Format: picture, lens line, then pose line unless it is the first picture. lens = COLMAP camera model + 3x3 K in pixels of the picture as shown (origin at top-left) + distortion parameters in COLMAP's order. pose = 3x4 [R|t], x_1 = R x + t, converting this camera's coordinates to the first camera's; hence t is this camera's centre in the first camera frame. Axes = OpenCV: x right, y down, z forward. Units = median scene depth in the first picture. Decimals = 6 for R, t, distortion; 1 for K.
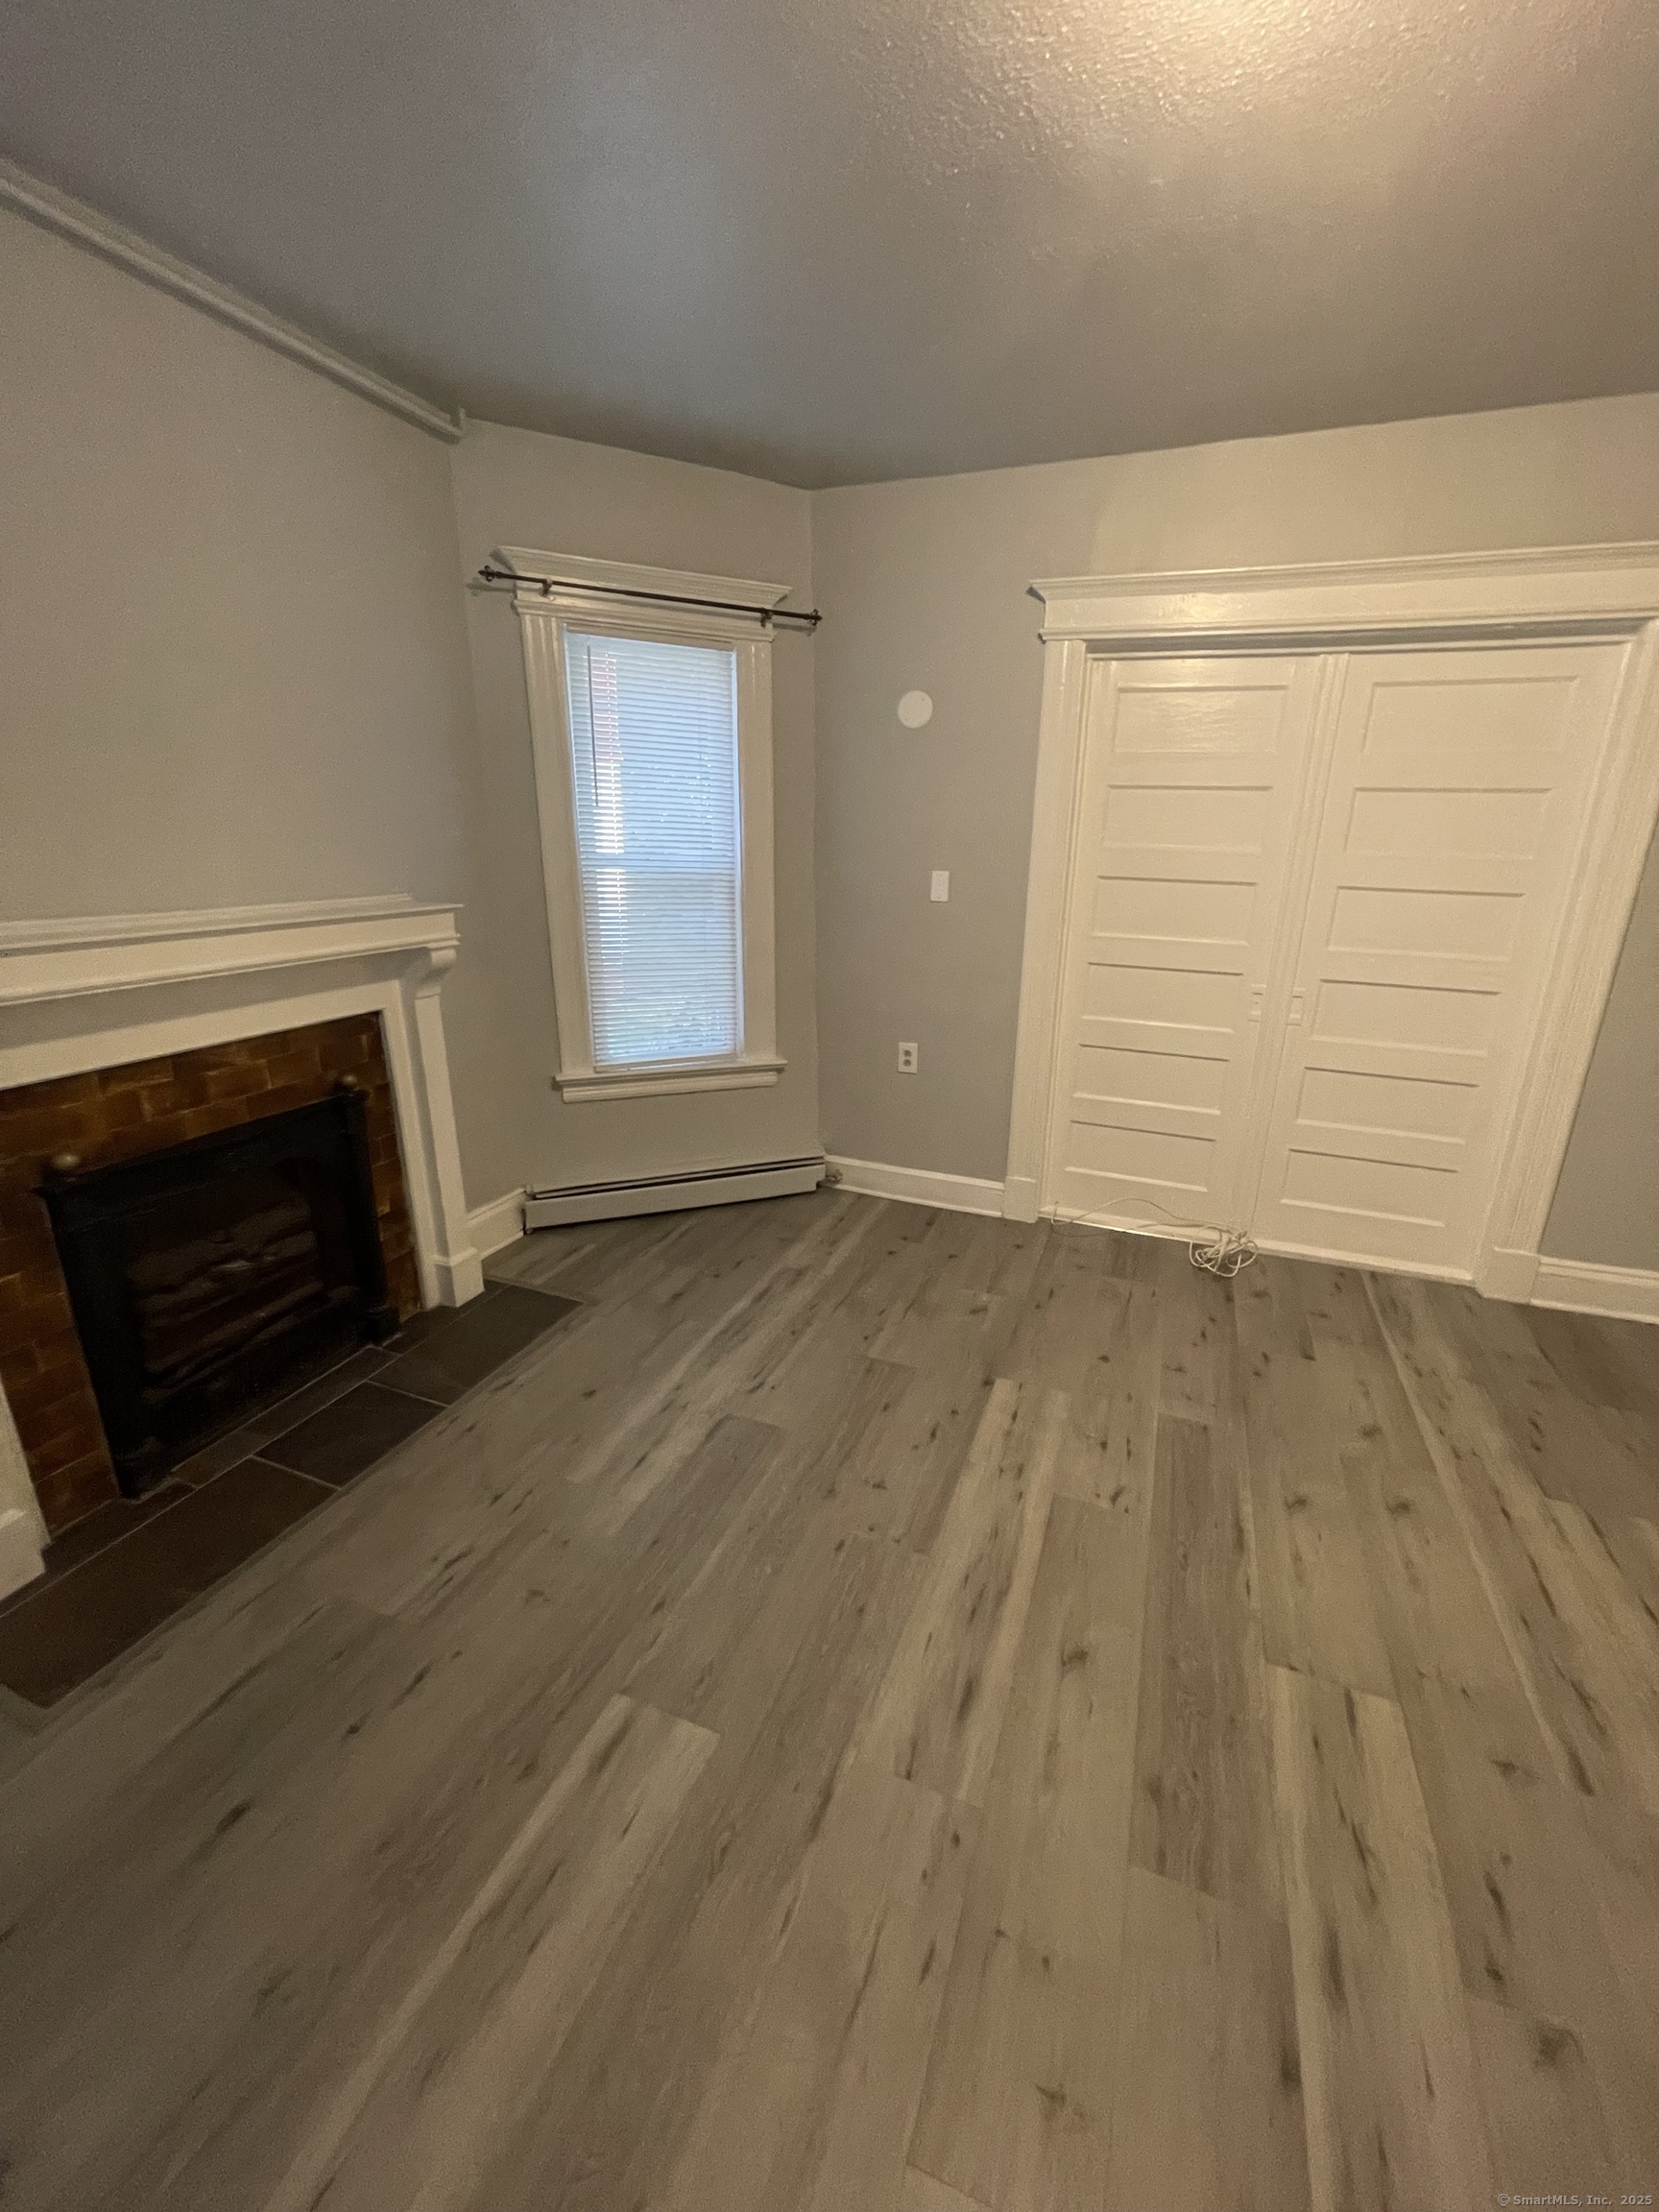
lens RADIAL K [[897.2, 0, 831.5], [0, 897.2, 1101.8], [0, 0, 1]] dist [-0.002694, 0.000337]
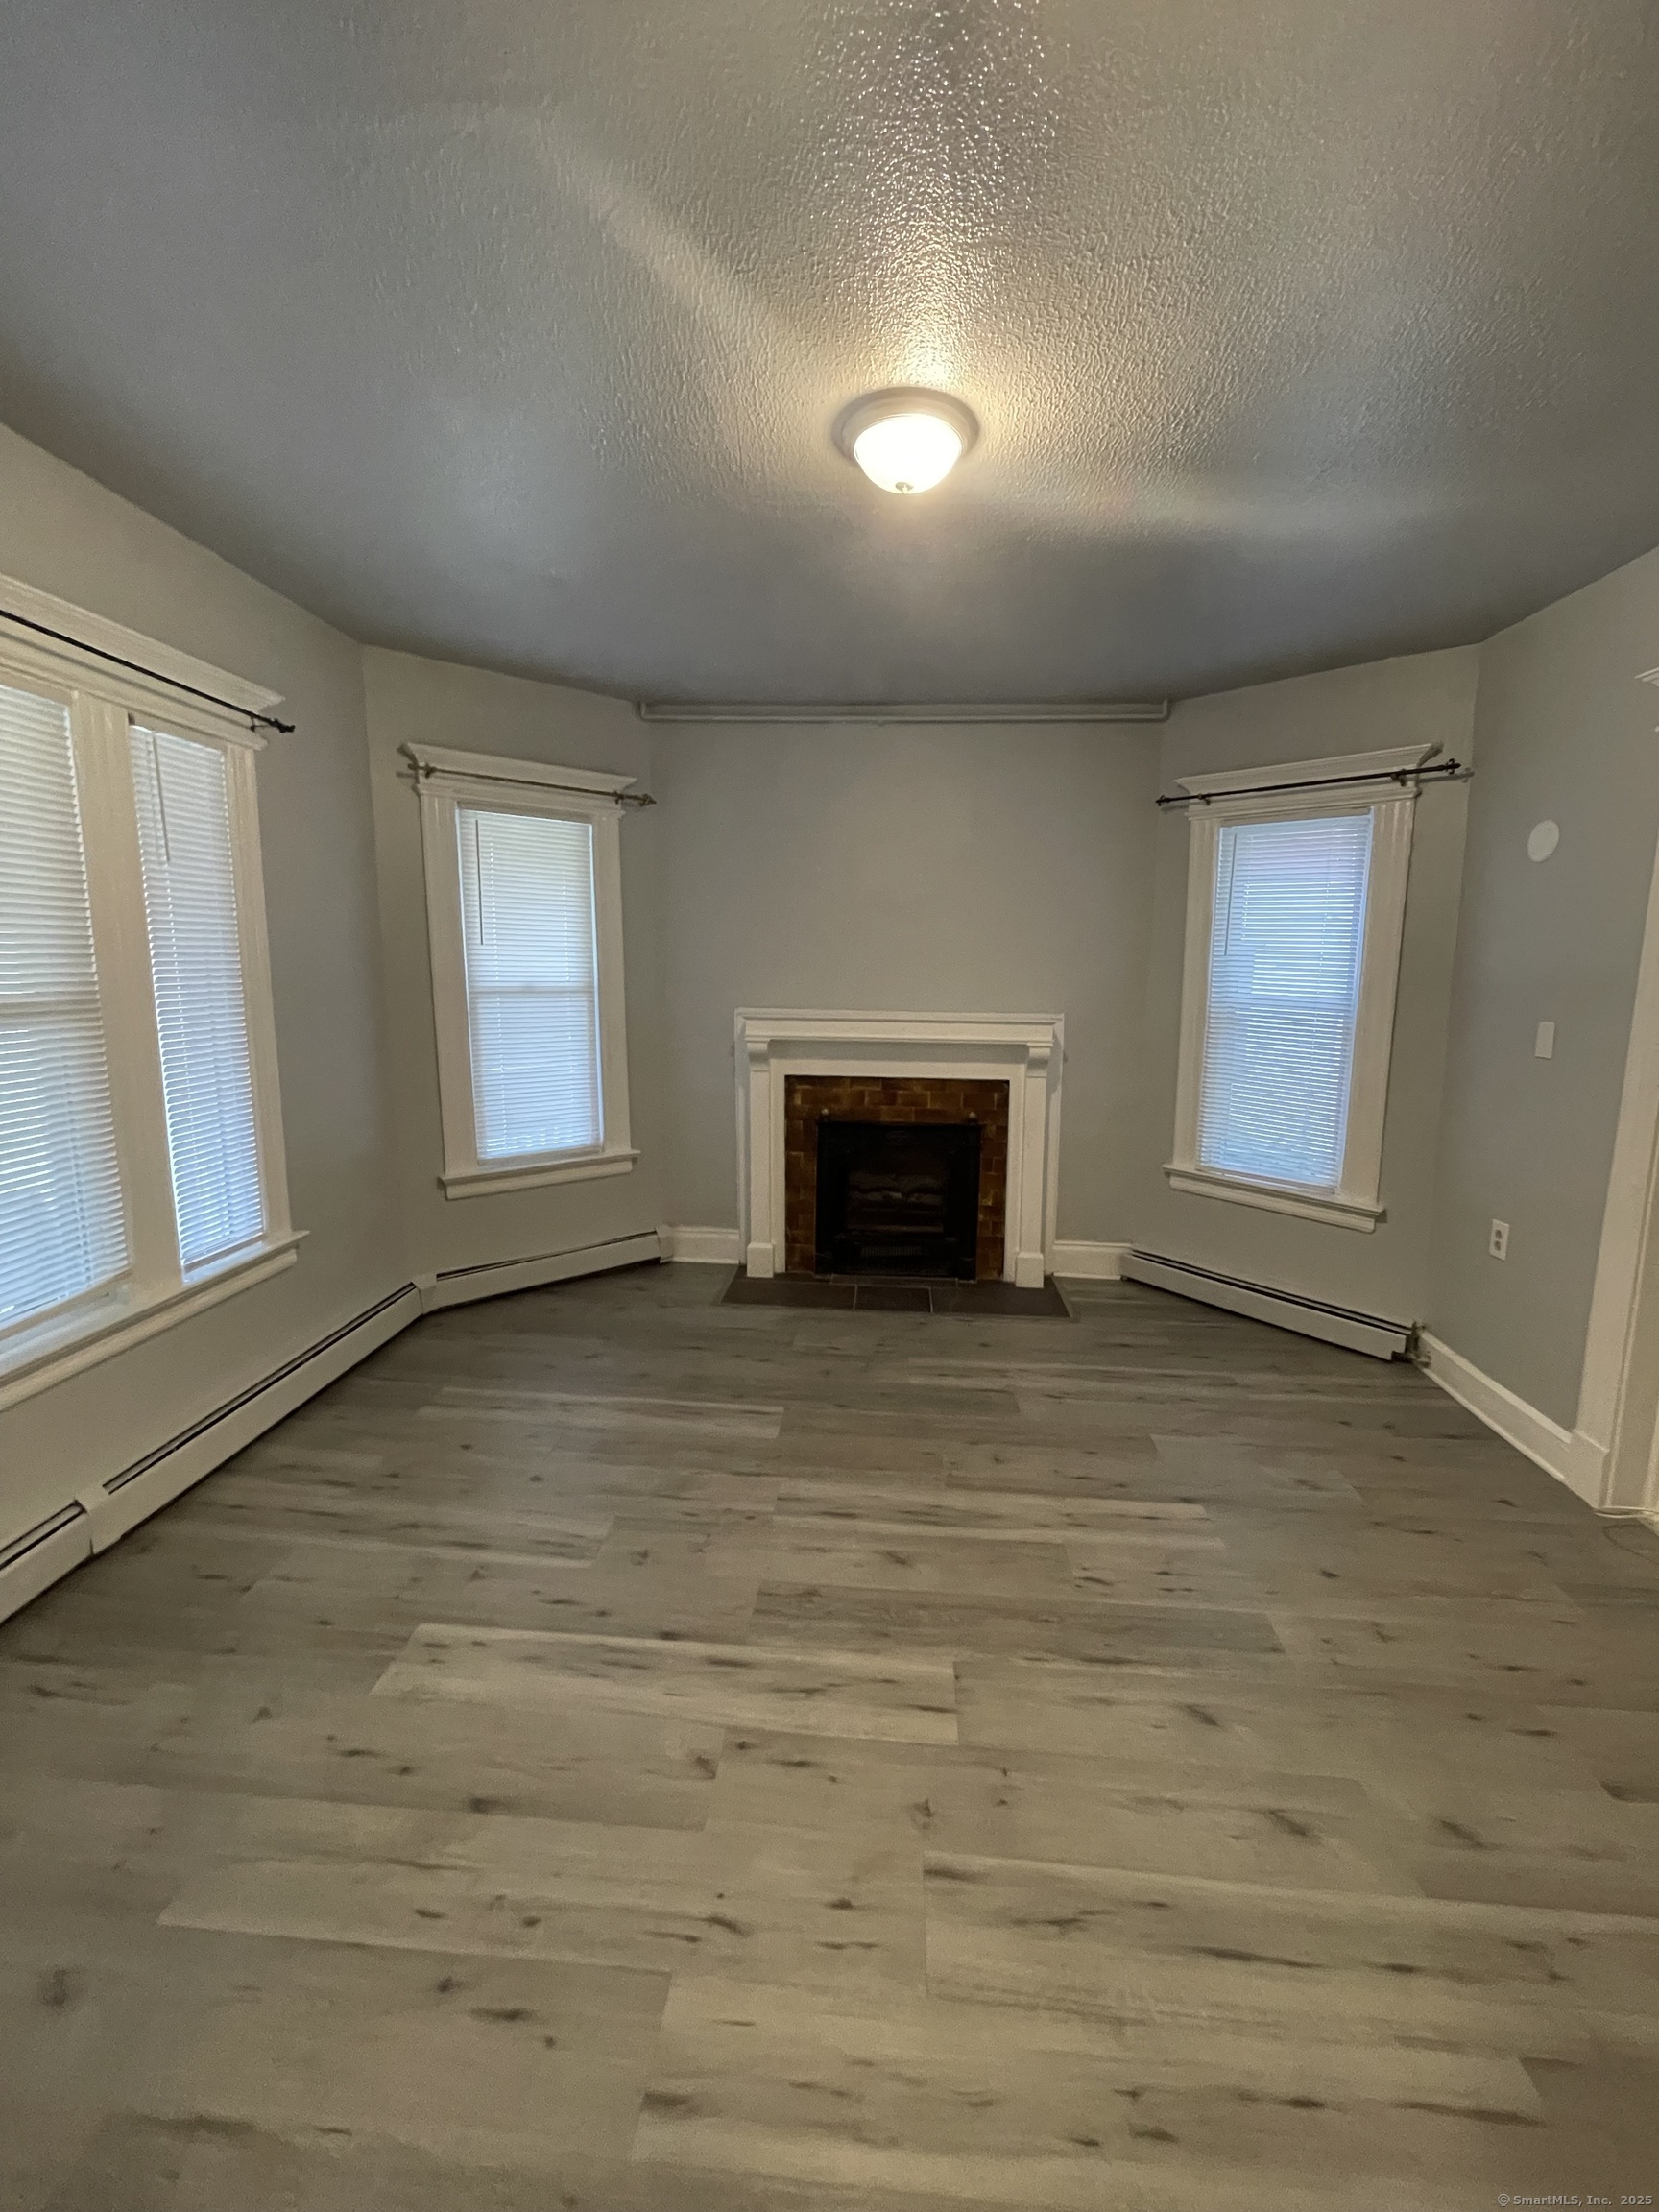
lens RADIAL K [[894.1, 0, 833.0], [0, 894.1, 1102.9], [0, 0, 1]] dist [-0.003449, -0.000607]
pose [[0.293961, 0.133605, -0.946434, 0.914973], [-0.282890, 0.957982, 0.047370, -0.048160], [0.912995, 0.253811, 0.319405, 0.194994]]
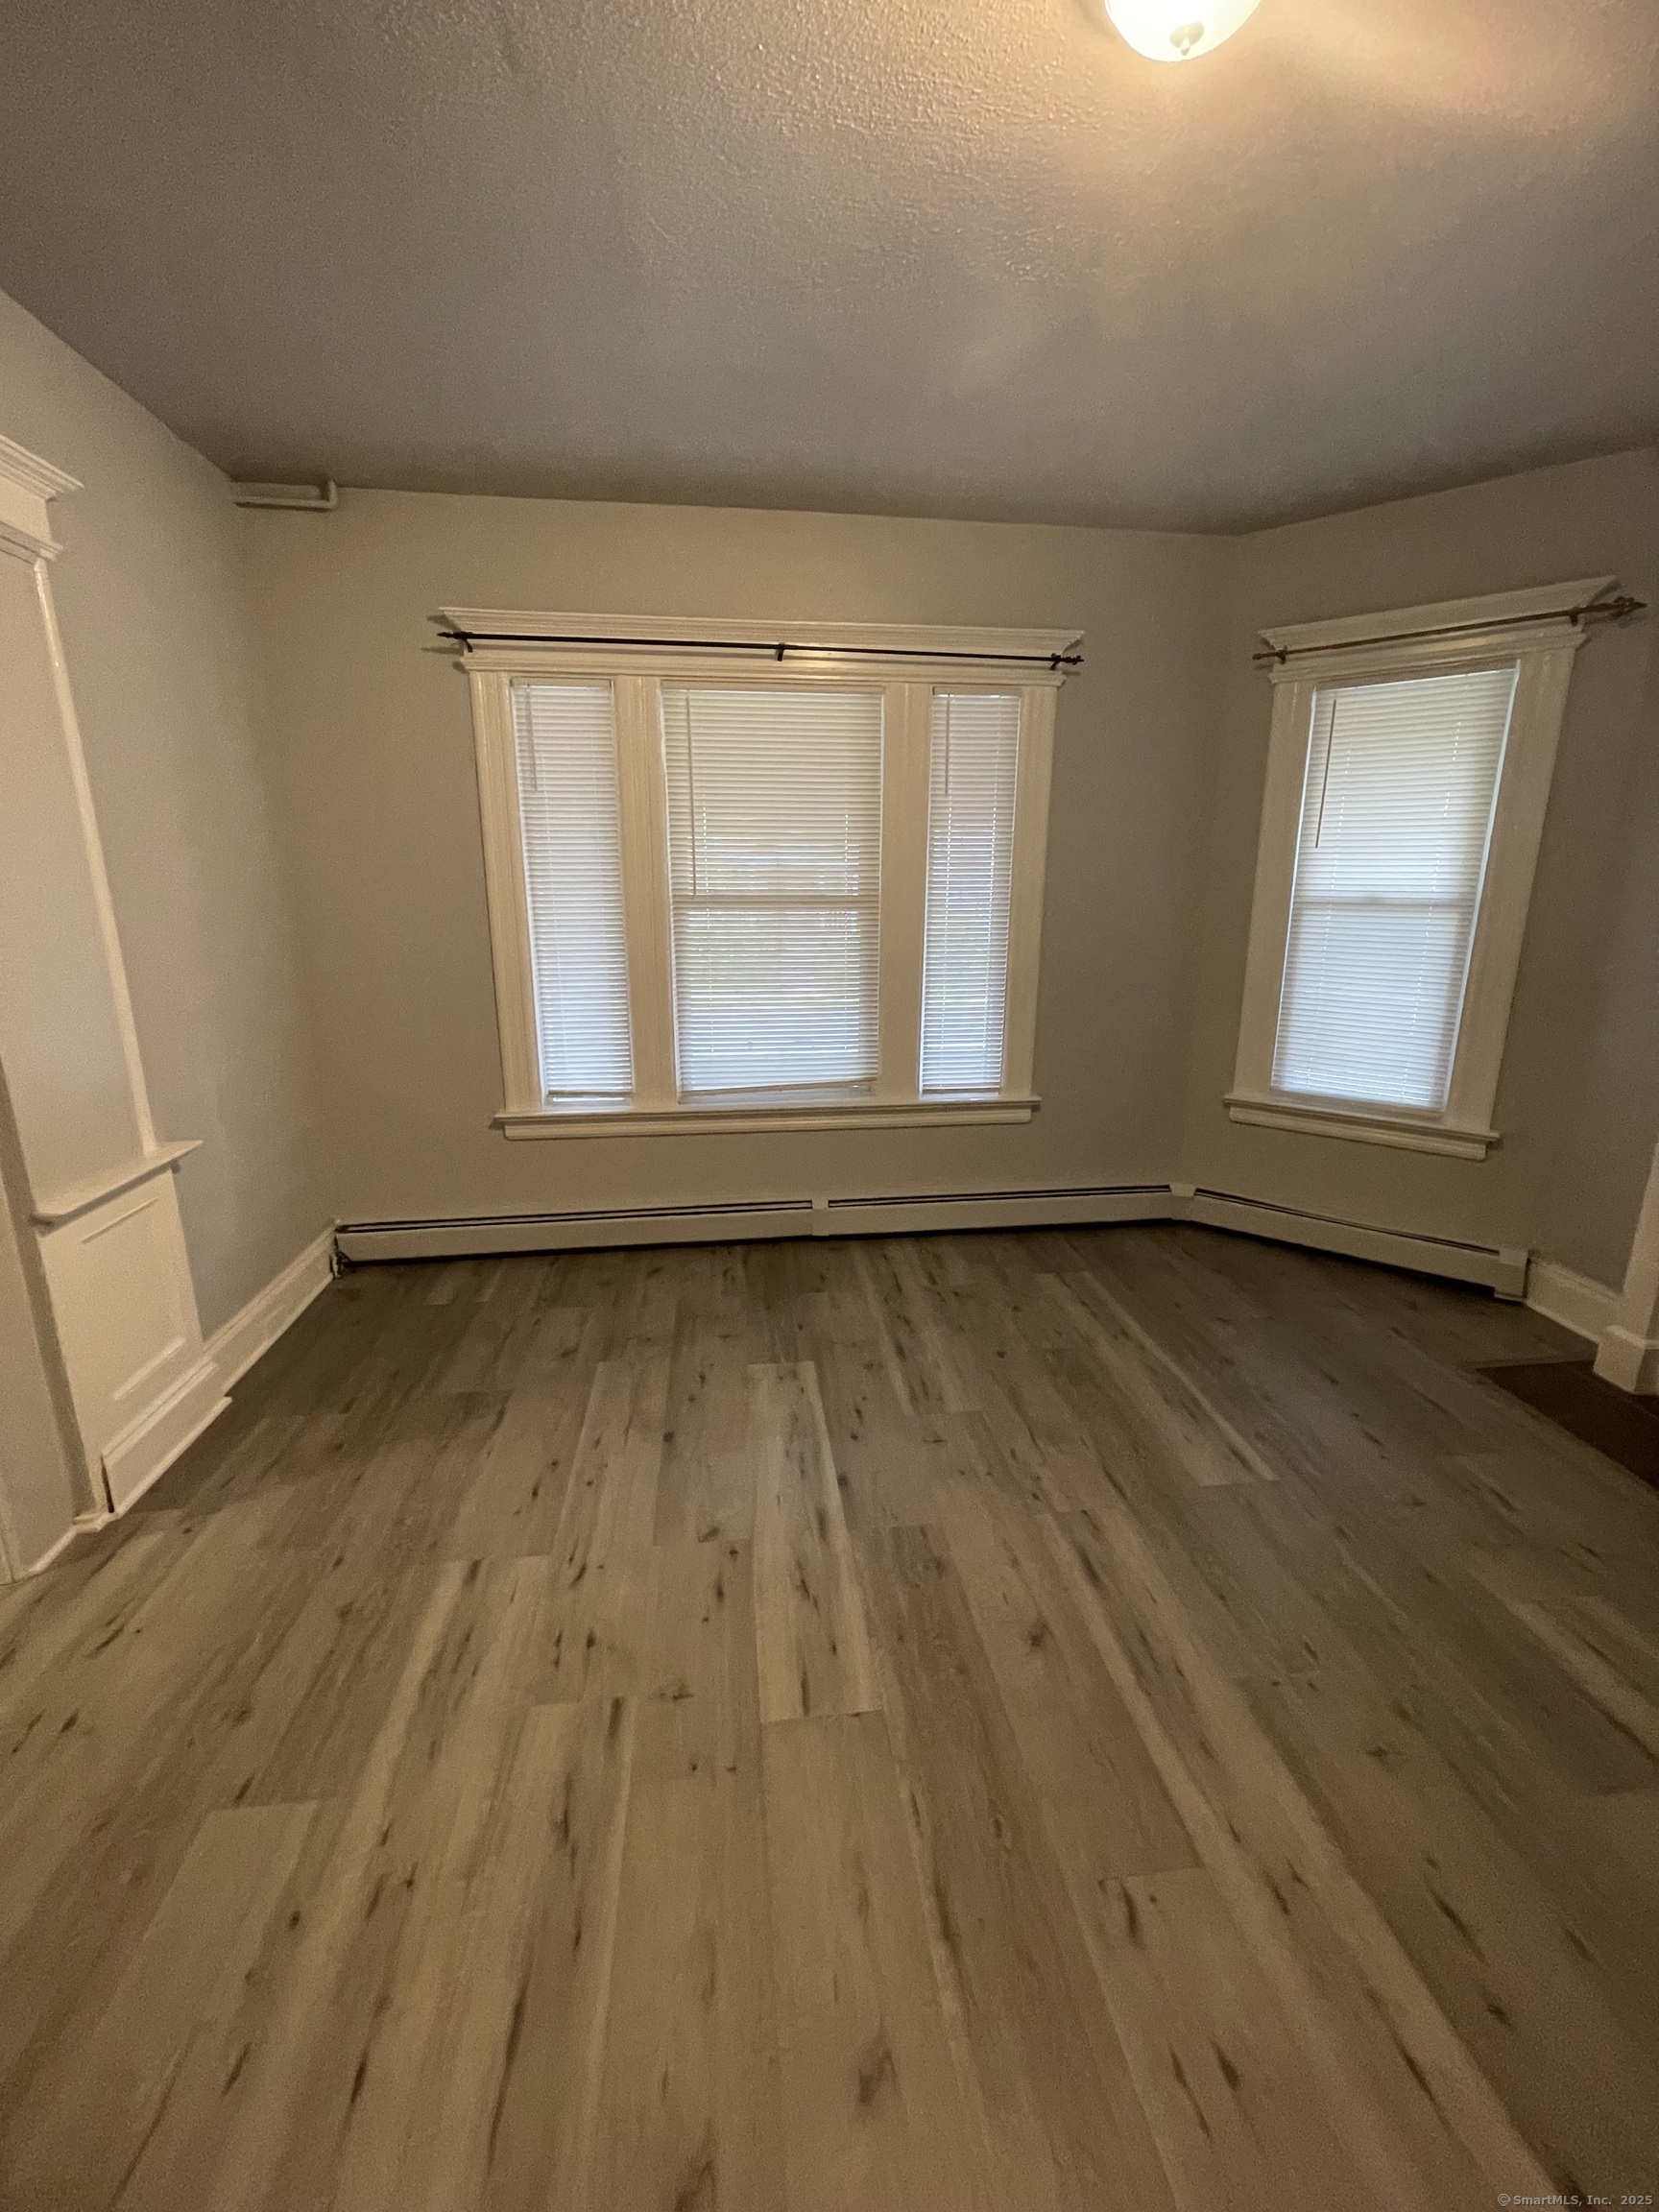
lens RADIAL K [[897.2, 0, 831.5], [0, 897.2, 1101.8], [0, 0, 1]] dist [-0.002694, 0.000337]
pose [[-0.880448, 0.097105, -0.464093, 0.581466], [-0.151565, 0.869808, 0.469533, -0.239540], [0.449266, 0.483740, -0.751103, 0.878319]]
